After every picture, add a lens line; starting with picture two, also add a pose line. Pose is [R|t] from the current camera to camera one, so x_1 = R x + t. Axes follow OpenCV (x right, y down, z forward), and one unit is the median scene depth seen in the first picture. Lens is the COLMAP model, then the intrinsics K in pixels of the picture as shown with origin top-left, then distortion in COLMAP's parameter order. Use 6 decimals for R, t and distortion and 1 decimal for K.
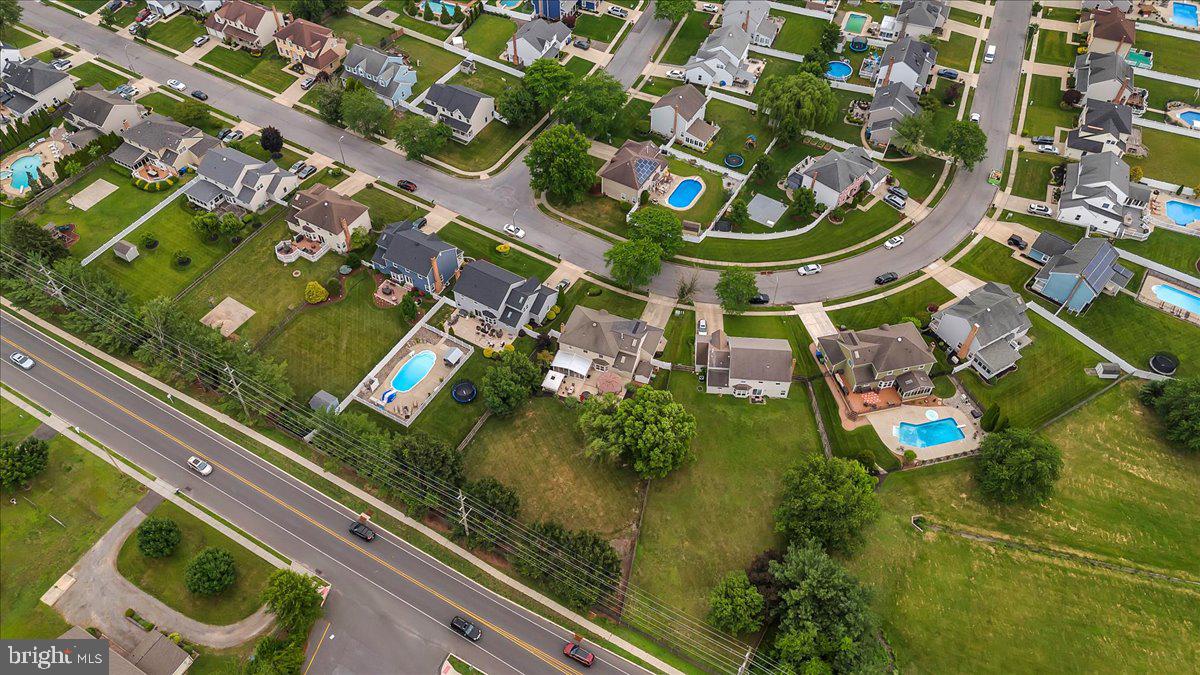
lens RADIAL K [[865.0, 0, 600.0], [0, 865.0, 337.5], [0, 0, 1]] dist [0.083893, -0.101349]
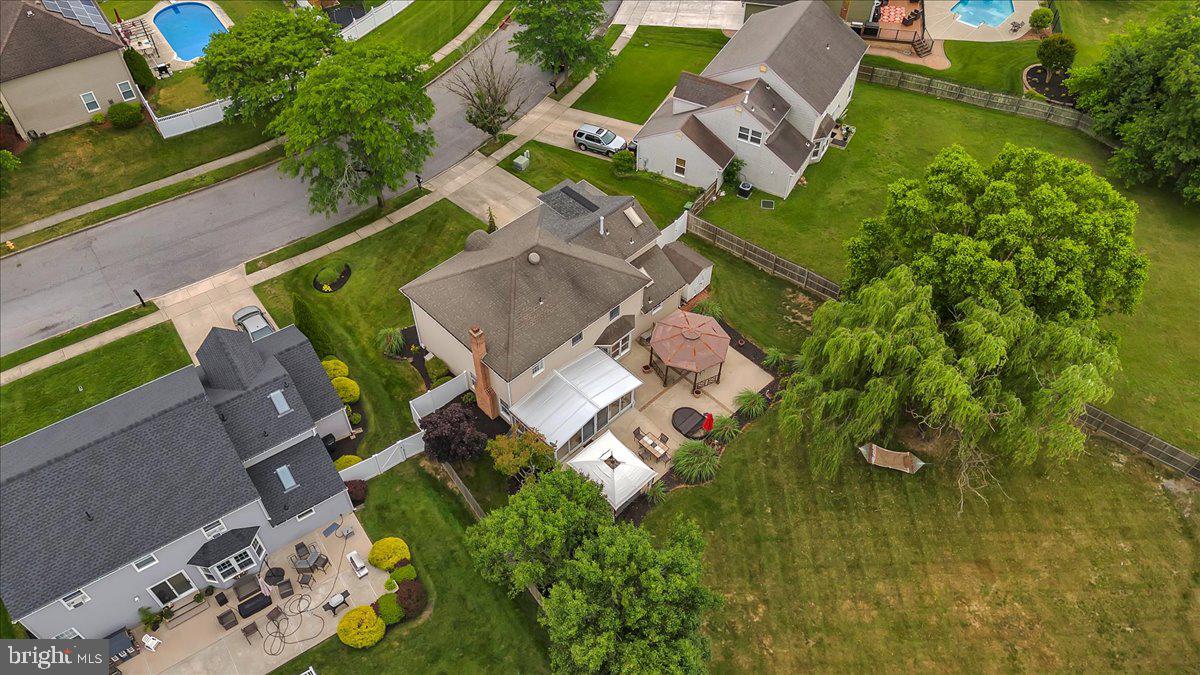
lens RADIAL K [[865.0, 0, 600.0], [0, 865.0, 337.5], [0, 0, 1]] dist [0.083893, -0.101349]
pose [[0.428436, -0.685395, 0.588793, -0.178575], [0.688225, 0.669763, 0.278861, -0.059250], [-0.585481, 0.285748, 0.758656, 0.683650]]
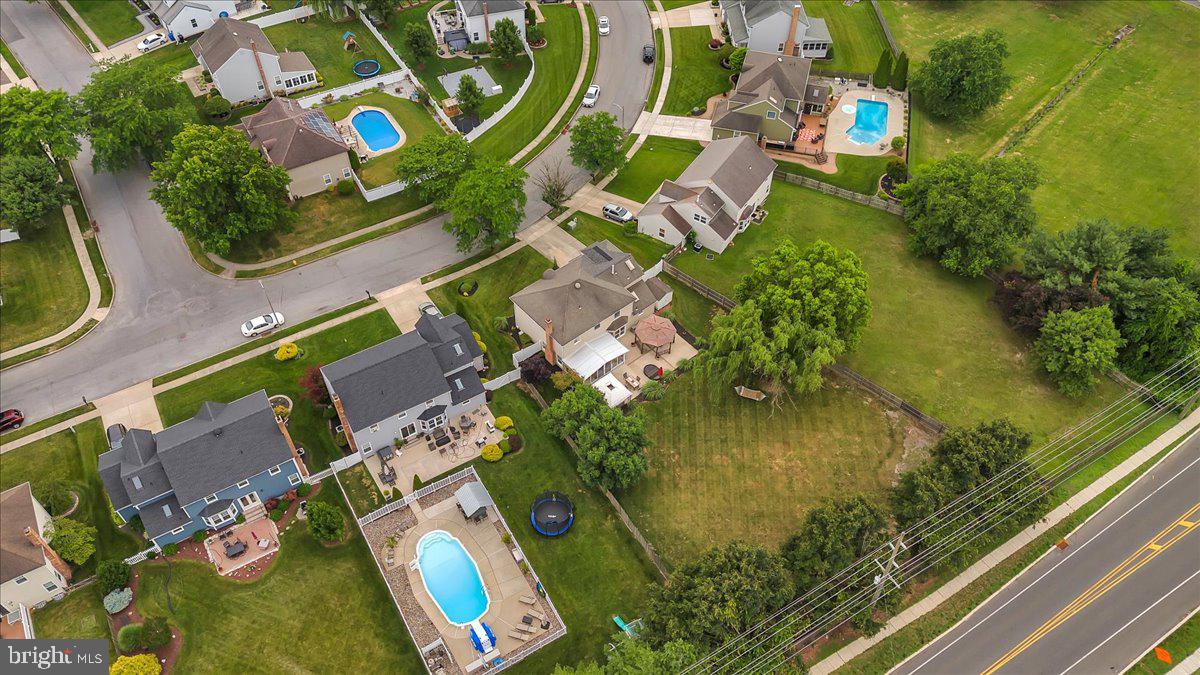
lens RADIAL K [[865.0, 0, 600.0], [0, 865.0, 337.5], [0, 0, 1]] dist [0.083893, -0.101349]
pose [[0.481534, -0.667181, 0.568327, -0.339728], [0.666029, 0.700064, 0.257517, -0.124347], [-0.569676, 0.254519, 0.781466, 0.462980]]
